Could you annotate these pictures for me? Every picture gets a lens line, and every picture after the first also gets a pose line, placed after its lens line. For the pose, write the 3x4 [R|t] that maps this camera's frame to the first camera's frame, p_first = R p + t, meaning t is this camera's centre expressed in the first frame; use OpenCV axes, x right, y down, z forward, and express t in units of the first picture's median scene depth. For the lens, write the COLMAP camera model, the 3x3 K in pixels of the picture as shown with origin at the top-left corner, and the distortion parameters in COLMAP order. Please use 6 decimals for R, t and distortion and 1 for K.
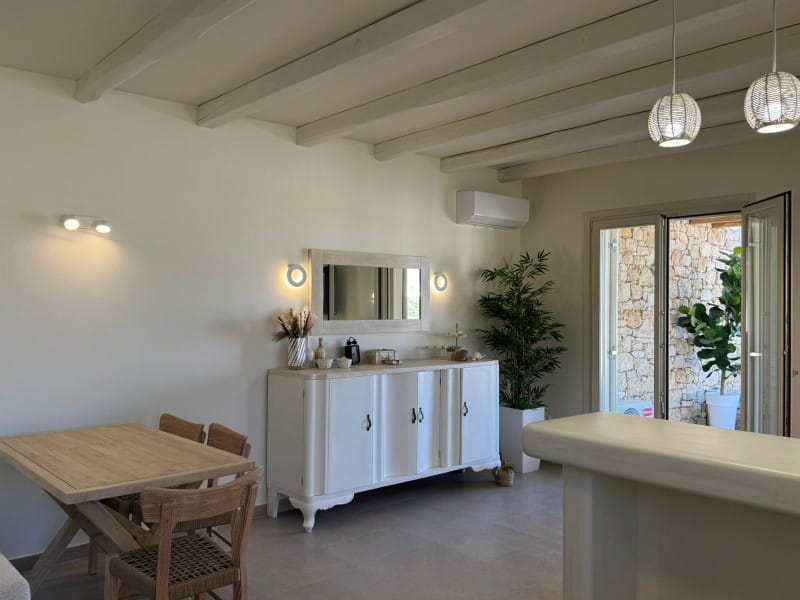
lens RADIAL K [[788.0, 0, 400.0], [0, 788.0, 300.0], [0, 0, 1]] dist [0.009040, 0.004752]
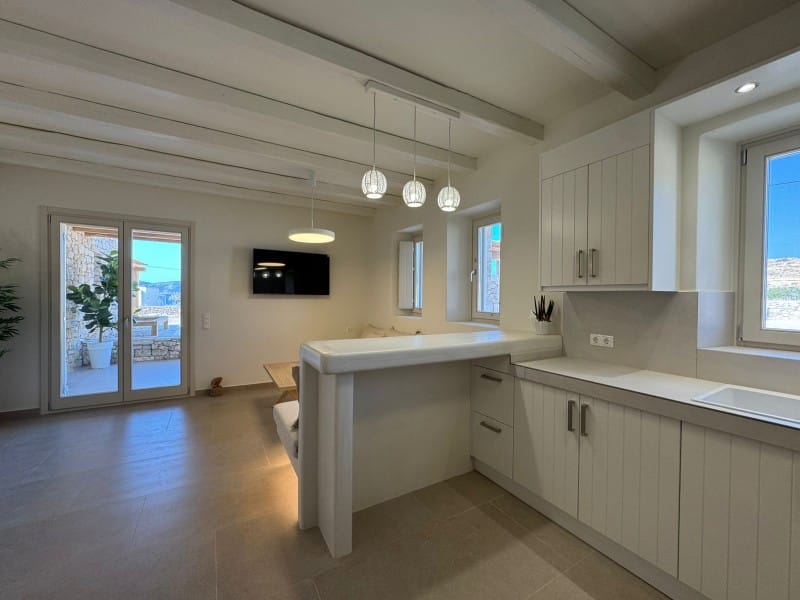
lens RADIAL K [[328.4, 0, 400.0], [0, 328.4, 300.0], [0, 0, 1]] dist [0.001399, 0.000116]
pose [[0.099711, -0.012934, 0.994932, -0.189369], [-0.011339, 0.999836, 0.014135, 0.018852], [-0.994952, -0.012691, 0.099548, 0.338381]]
